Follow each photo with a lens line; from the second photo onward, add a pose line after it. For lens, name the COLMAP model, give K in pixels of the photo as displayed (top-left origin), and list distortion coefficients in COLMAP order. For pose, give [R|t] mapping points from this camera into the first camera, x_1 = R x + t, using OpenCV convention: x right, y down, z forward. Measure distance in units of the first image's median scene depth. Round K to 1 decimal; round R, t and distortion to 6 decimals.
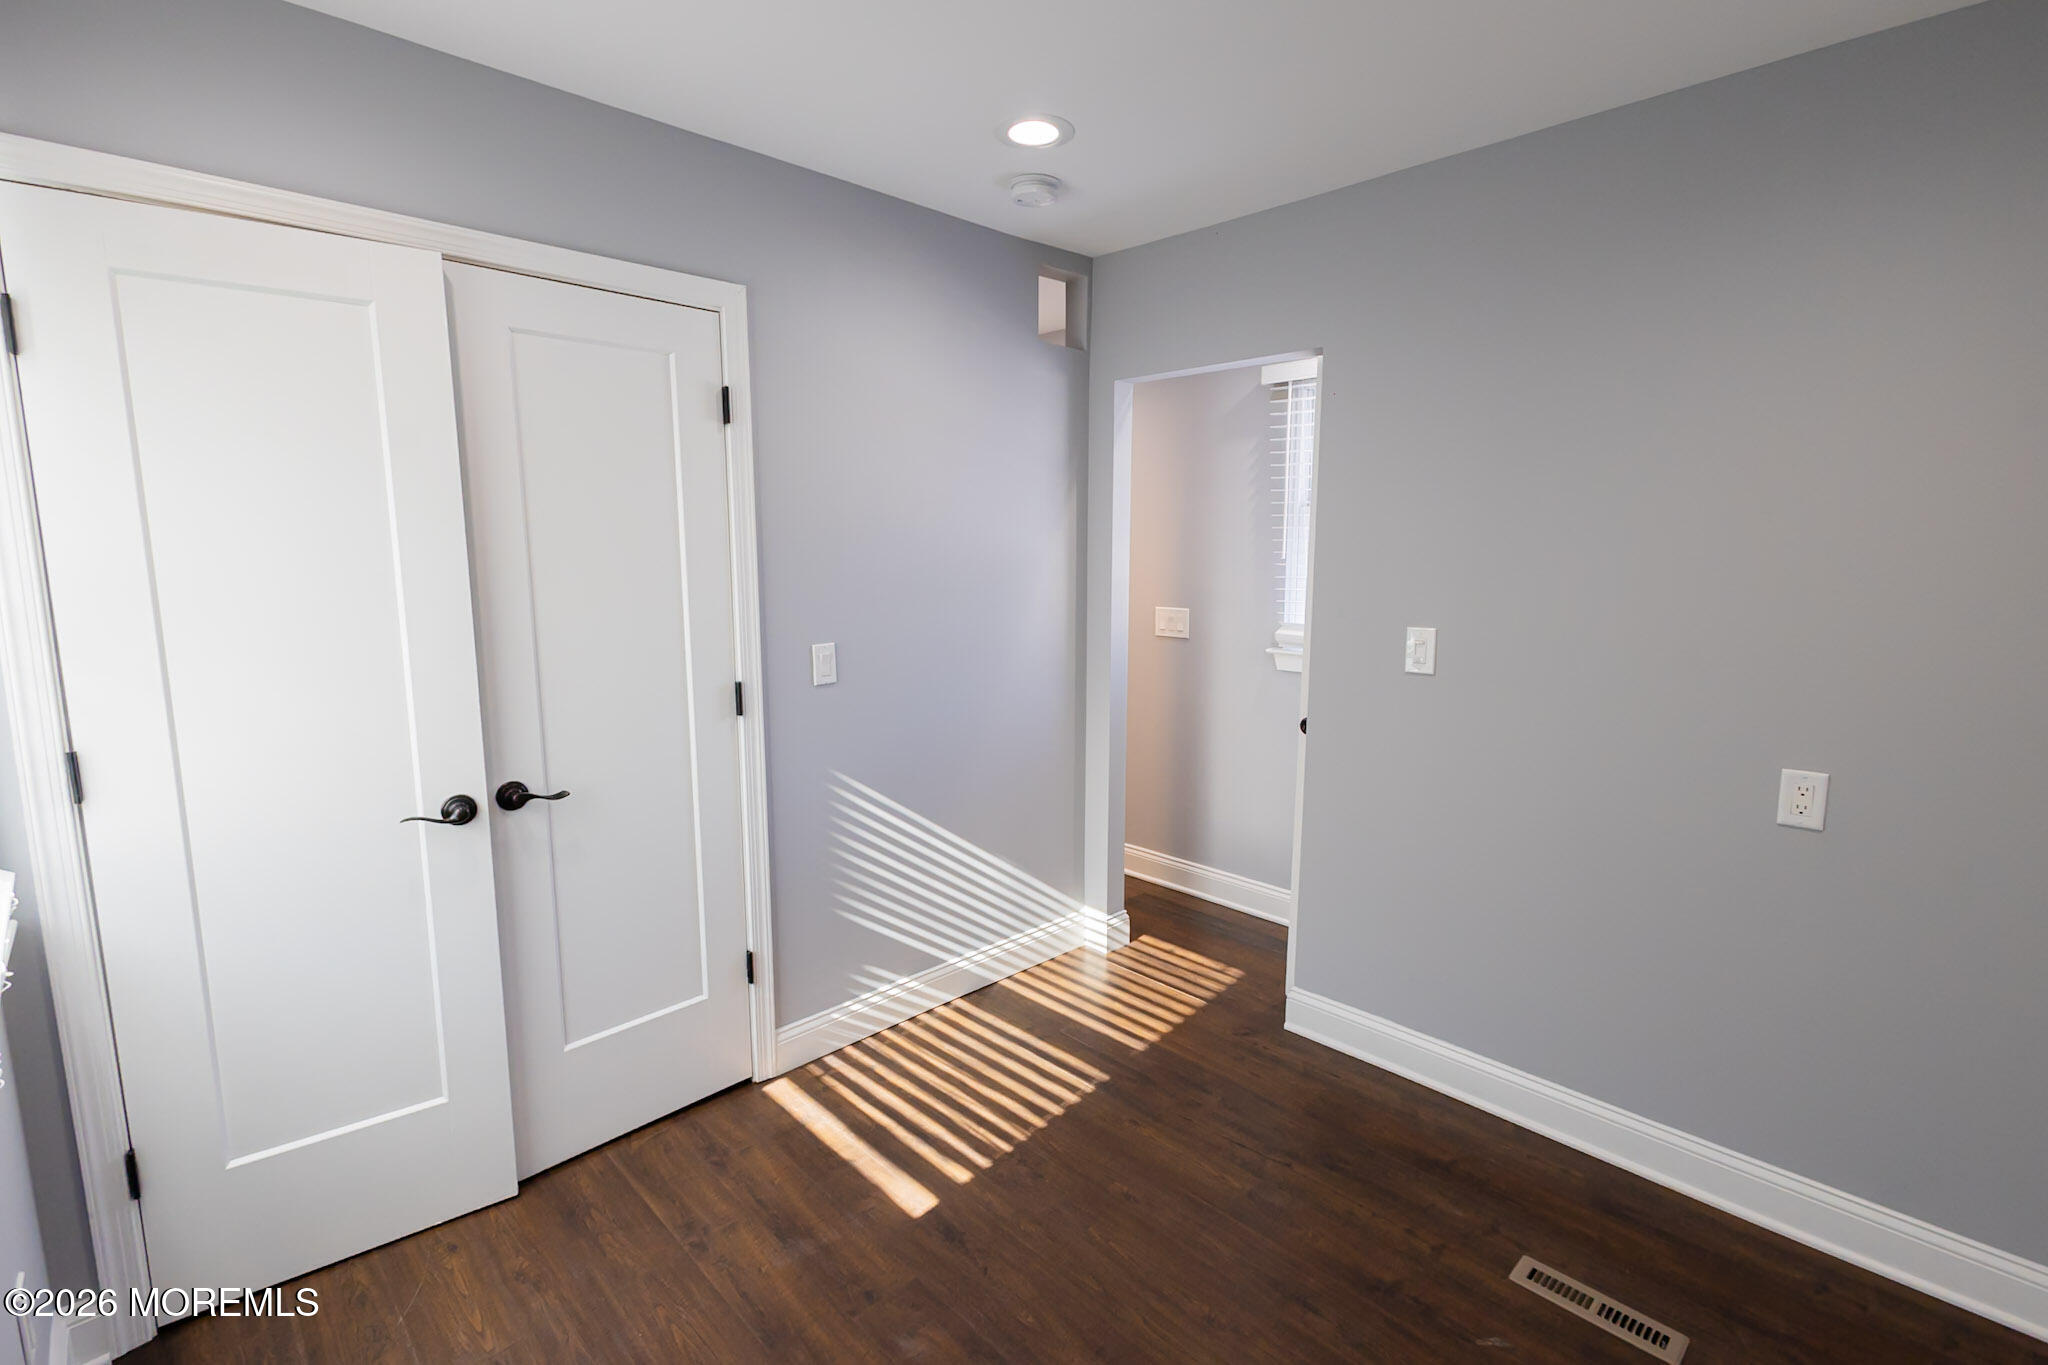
lens RADIAL K [[941.1, 0, 1025.3], [0, 941.1, 680.7], [0, 0, 1]] dist [0.018328, -0.009830]
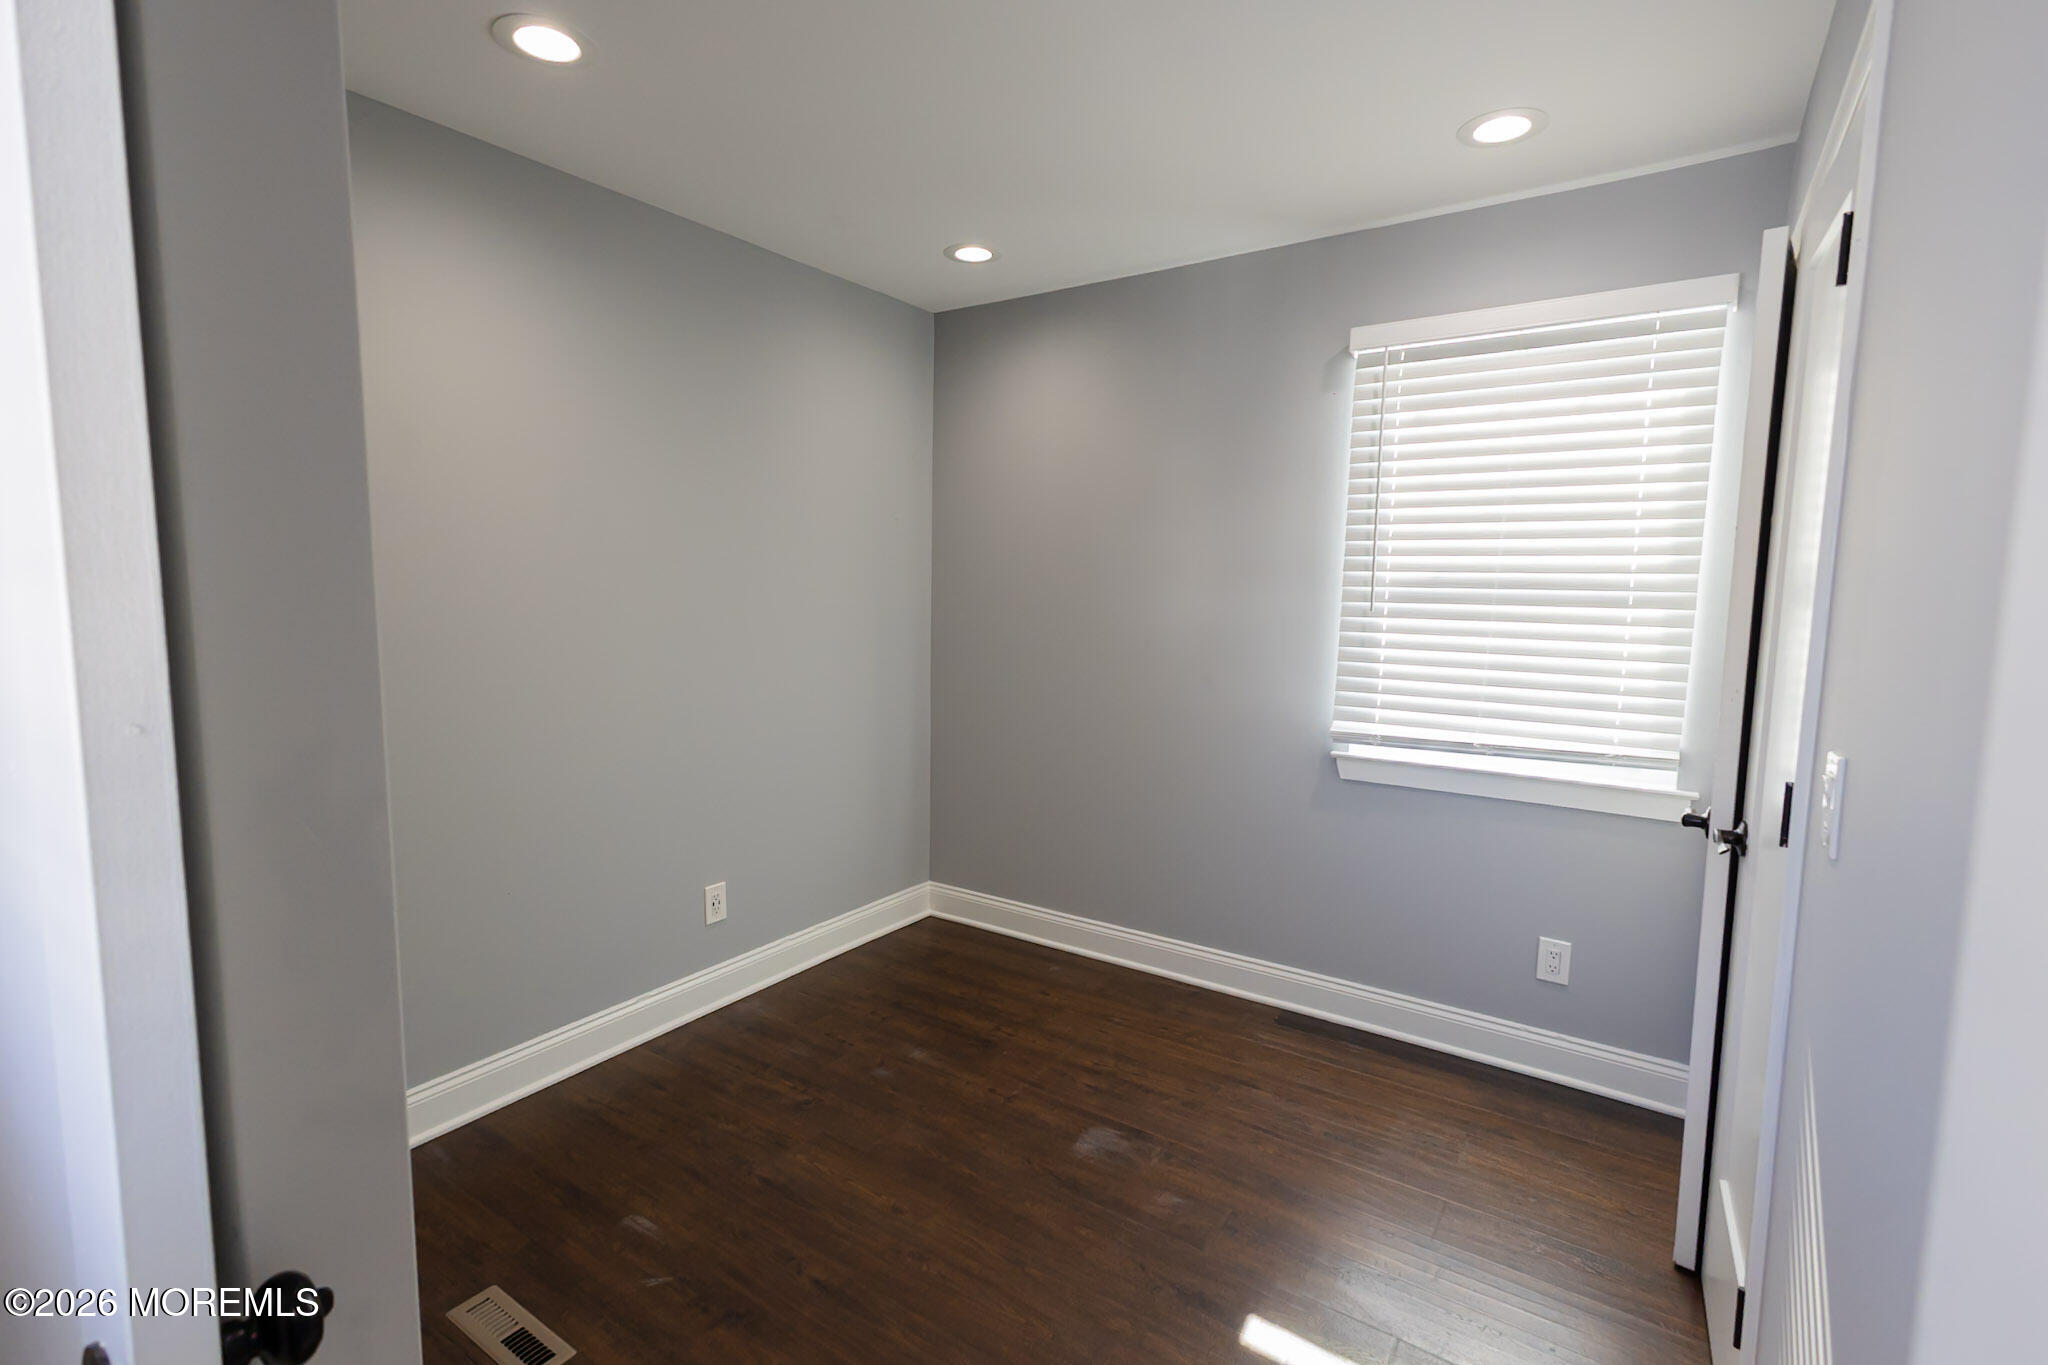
lens RADIAL K [[941.1, 0, 1025.3], [0, 941.1, 680.7], [0, 0, 1]] dist [0.018328, -0.009830]
pose [[-0.978059, 0.007084, -0.208207, 0.285258], [-0.044814, 0.968870, 0.243480, -0.213832], [0.203450, 0.247469, -0.947295, 1.792774]]
